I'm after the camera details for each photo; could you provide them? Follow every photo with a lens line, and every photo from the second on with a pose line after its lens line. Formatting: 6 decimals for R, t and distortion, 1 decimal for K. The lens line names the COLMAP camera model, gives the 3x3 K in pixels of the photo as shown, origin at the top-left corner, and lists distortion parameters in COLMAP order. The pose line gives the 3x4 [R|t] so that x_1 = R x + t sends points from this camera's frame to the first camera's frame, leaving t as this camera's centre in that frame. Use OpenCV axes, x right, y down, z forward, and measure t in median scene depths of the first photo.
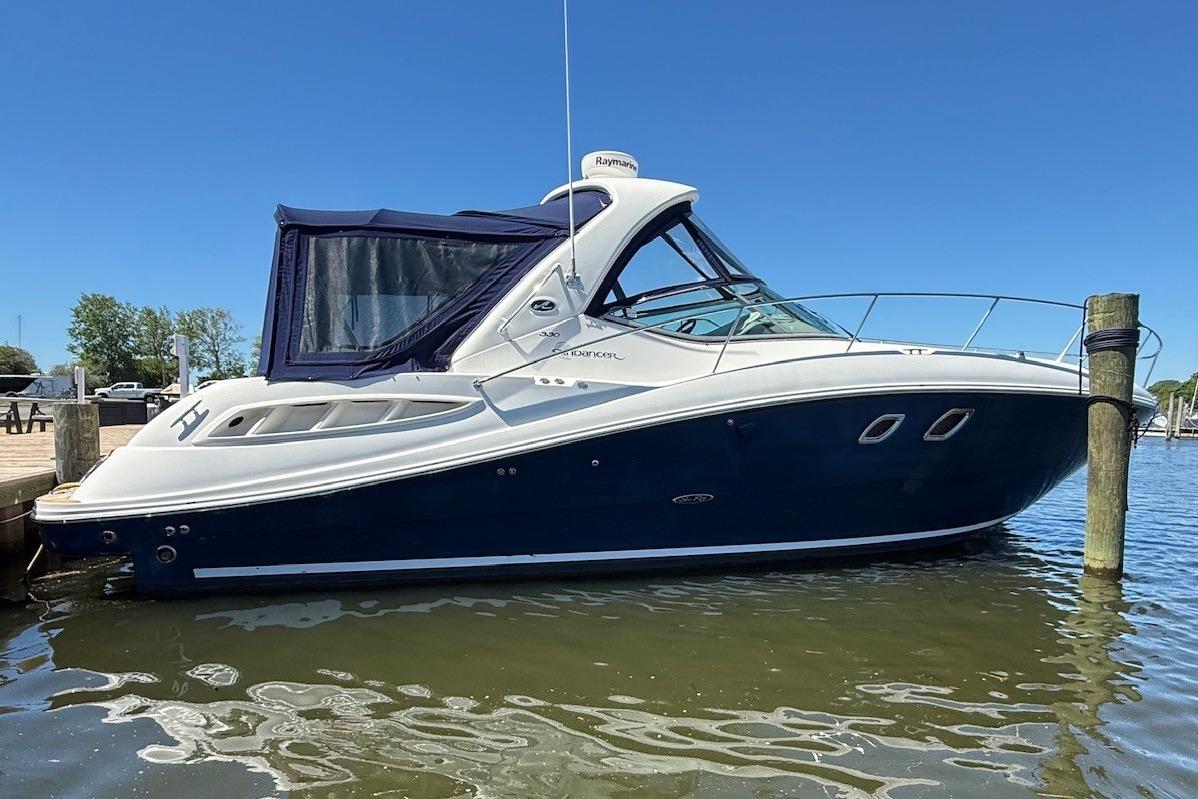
lens RADIAL K [[739.5, 0, 611.5], [0, 739.5, 449.5], [0, 0, 1]] dist [-0.000818, 0.000313]
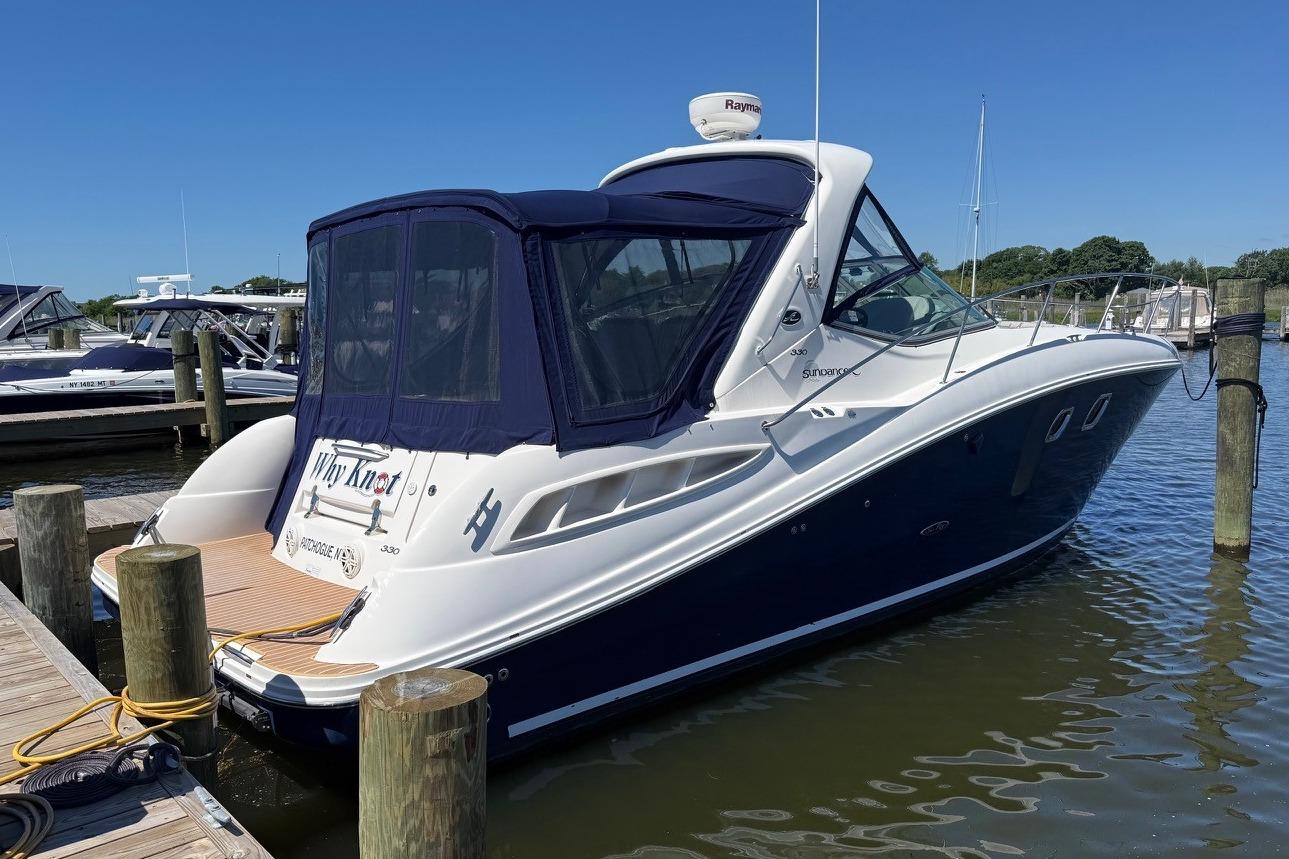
lens RADIAL K [[1048.1, 0, 667.5], [0, 1048.1, 442.2], [0, 0, 1]] dist [0.007083, -0.005983]
pose [[0.904264, -0.089547, 0.417479, -0.705178], [0.061008, 0.994826, 0.081240, -0.159214], [-0.422594, -0.047992, 0.905048, 0.008821]]
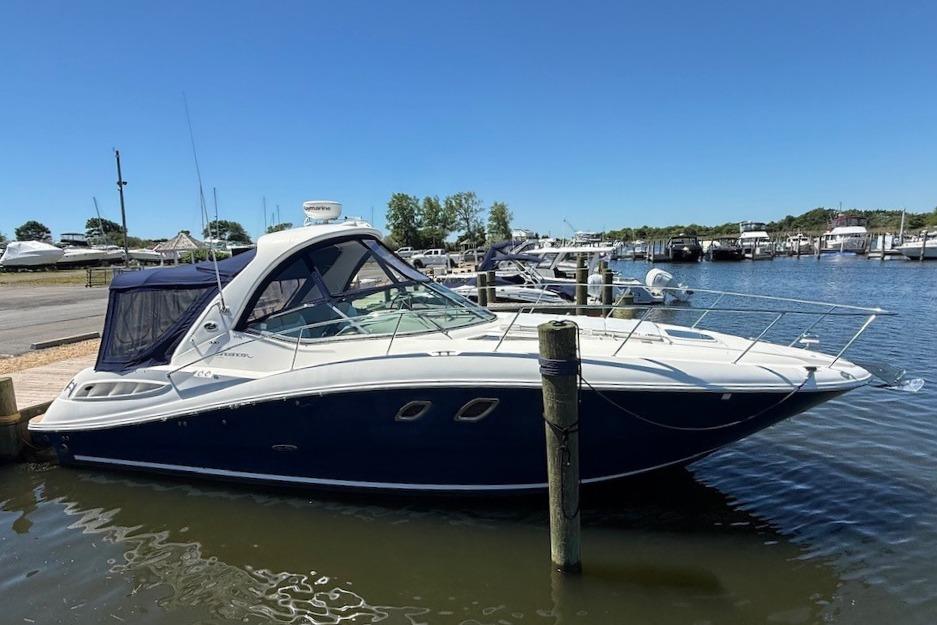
lens RADIAL K [[528.6, 0, 444.9], [0, 528.6, 319.6], [0, 0, 1]] dist [-0.022196, -0.000222]
pose [[0.836307, 0.030974, -0.547386, 1.030719], [0.018483, 0.996243, 0.084611, -0.302552], [0.547950, -0.080878, 0.832592, 0.278748]]
